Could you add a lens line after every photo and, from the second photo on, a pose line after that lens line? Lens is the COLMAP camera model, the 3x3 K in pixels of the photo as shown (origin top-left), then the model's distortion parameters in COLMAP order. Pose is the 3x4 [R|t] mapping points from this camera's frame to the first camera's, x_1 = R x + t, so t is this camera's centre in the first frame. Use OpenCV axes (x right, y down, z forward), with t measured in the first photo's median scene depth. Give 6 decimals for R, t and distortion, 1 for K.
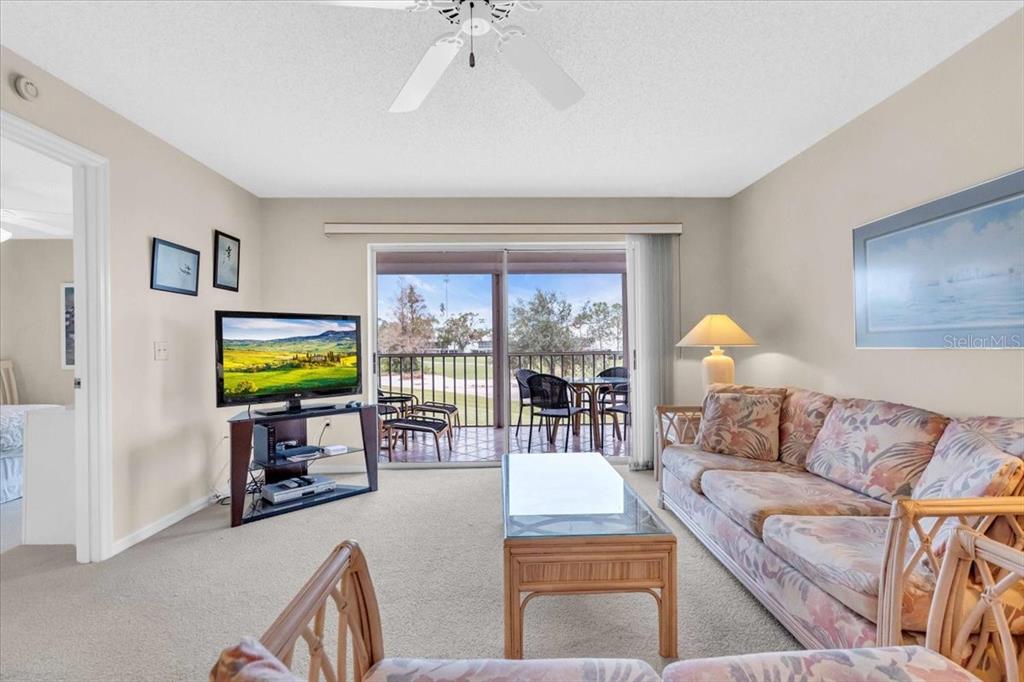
lens RADIAL K [[473.2, 0, 516.7], [0, 473.2, 343.3], [0, 0, 1]] dist [-0.006744, 0.004907]
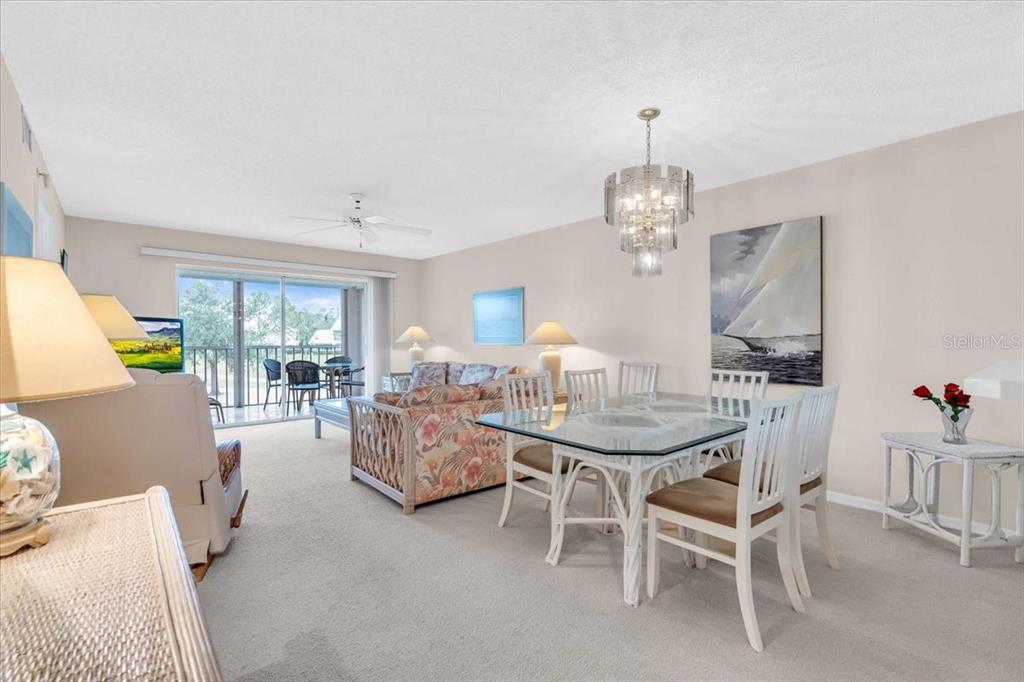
lens RADIAL K [[473.2, 0, 520.8], [0, 473.2, 350.8], [0, 0, 1]] dist [-0.006744, 0.004907]
pose [[0.770629, -0.000156, 0.637285, -0.495820], [-0.016273, 0.999669, 0.019922, -0.005305], [-0.637077, -0.025722, 0.770371, -0.789989]]
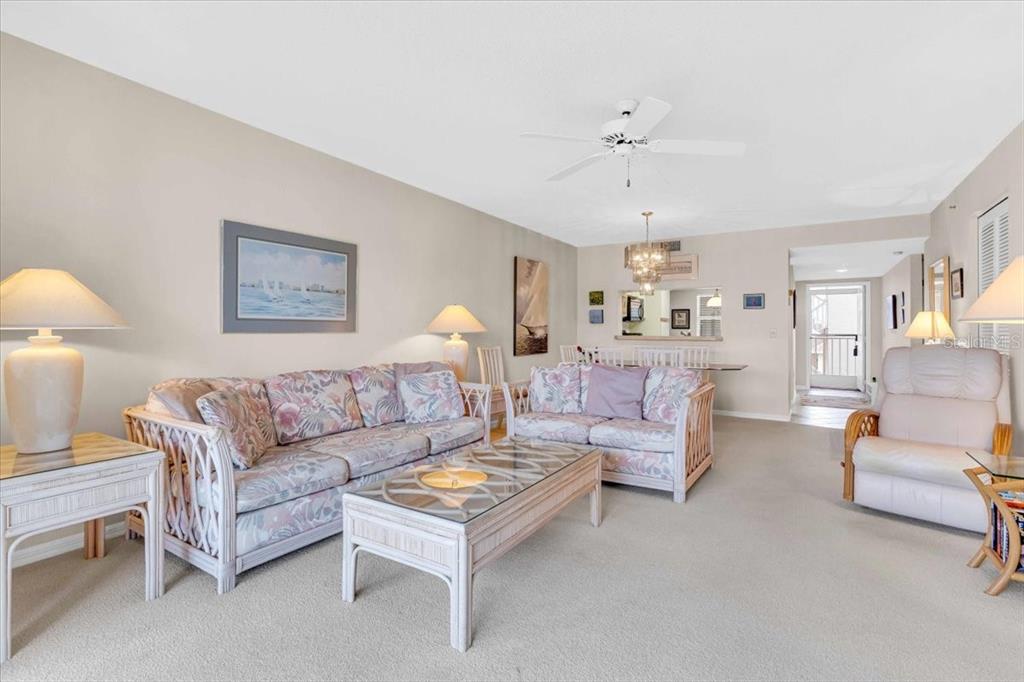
lens RADIAL K [[473.2, 0, 508.1], [0, 473.2, 327.8], [0, 0, 1]] dist [-0.006744, 0.004907]
pose [[-0.828059, 0.014970, 0.560441, -0.318340], [0.003319, 0.999757, -0.021801, 0.018821], [-0.560631, -0.016193, -0.827907, 1.197524]]
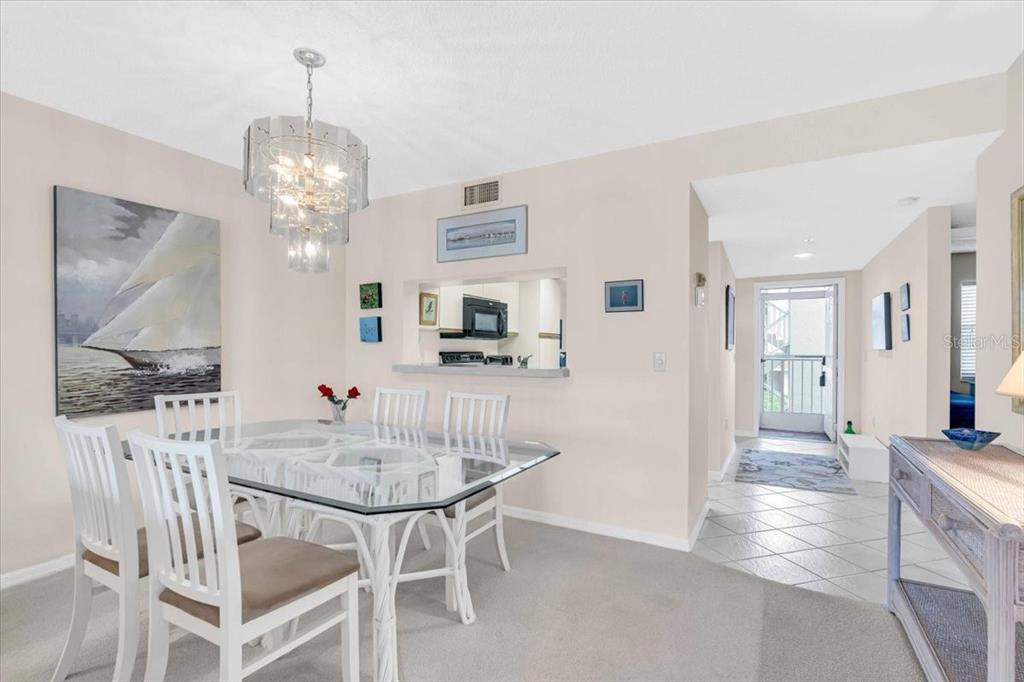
lens RADIAL K [[473.2, 0, 511.9], [0, 473.2, 350.1], [0, 0, 1]] dist [-0.006744, 0.004907]
pose [[-0.858050, 0.010182, 0.513466, -0.354014], [0.006580, 0.999939, -0.008833, -0.012080], [-0.513524, -0.004200, -0.858065, 0.059115]]
